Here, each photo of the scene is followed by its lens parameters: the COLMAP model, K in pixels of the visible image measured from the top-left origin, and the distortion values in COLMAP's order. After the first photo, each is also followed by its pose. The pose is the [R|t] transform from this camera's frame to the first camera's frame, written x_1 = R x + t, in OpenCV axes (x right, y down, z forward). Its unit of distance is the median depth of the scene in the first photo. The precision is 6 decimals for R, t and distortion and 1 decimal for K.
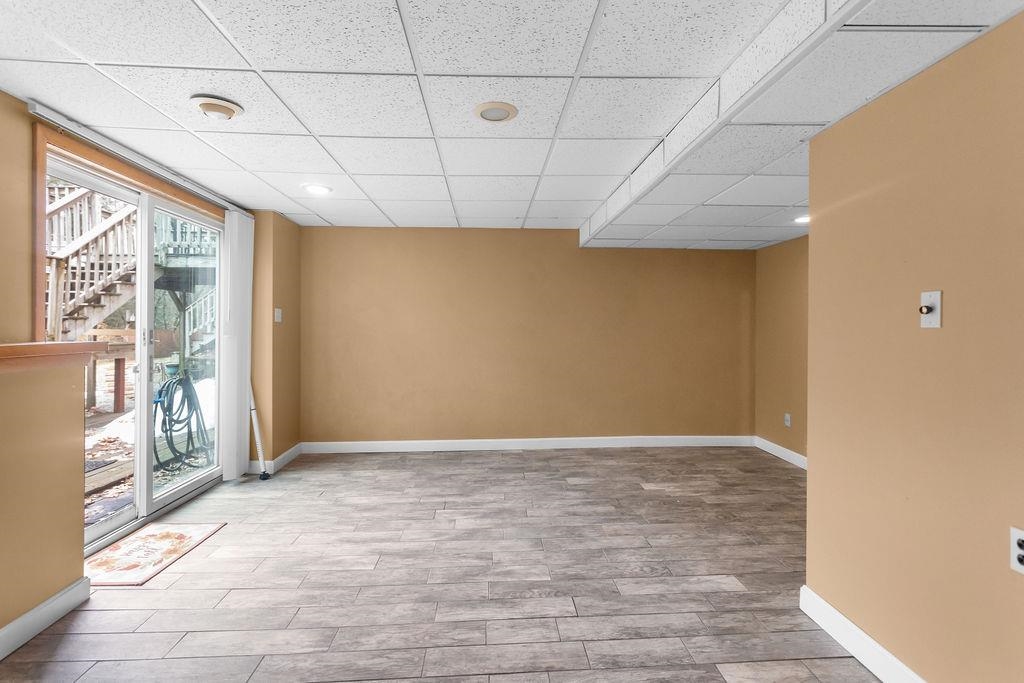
lens RADIAL K [[486.0, 0, 514.7], [0, 486.0, 335.4], [0, 0, 1]] dist [0.005959, -0.000628]
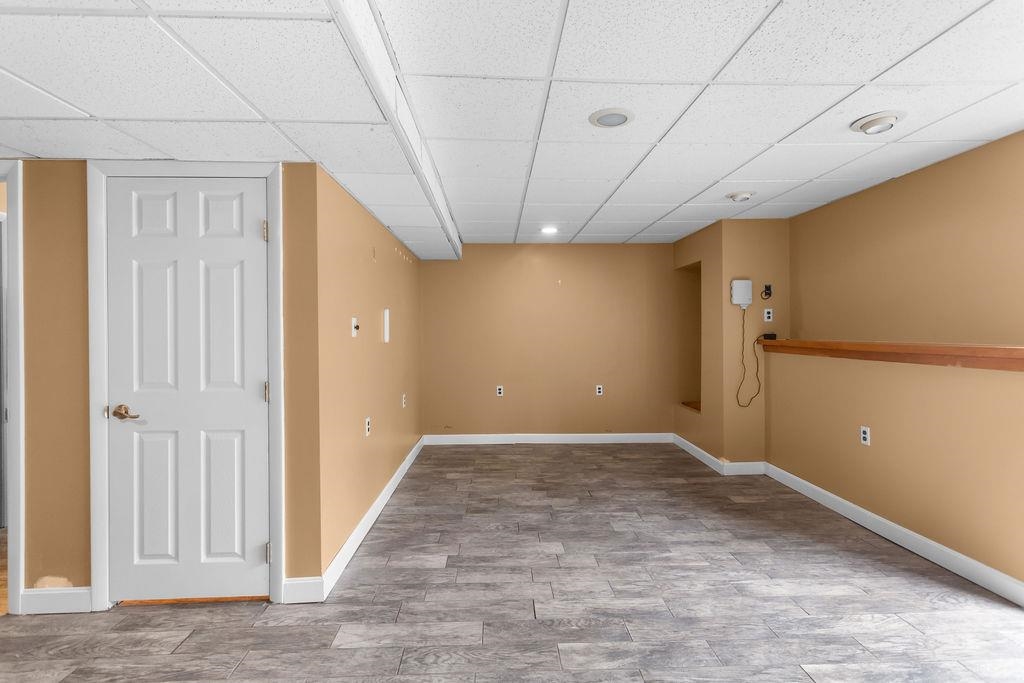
lens RADIAL K [[486.0, 0, 512.2], [0, 486.0, 330.5], [0, 0, 1]] dist [0.005959, -0.000628]
pose [[-0.999751, 0.006001, 0.021511, 0.137835], [0.006225, 0.999927, 0.010357, -0.037570], [-0.021448, 0.010488, -0.999715, 1.921482]]
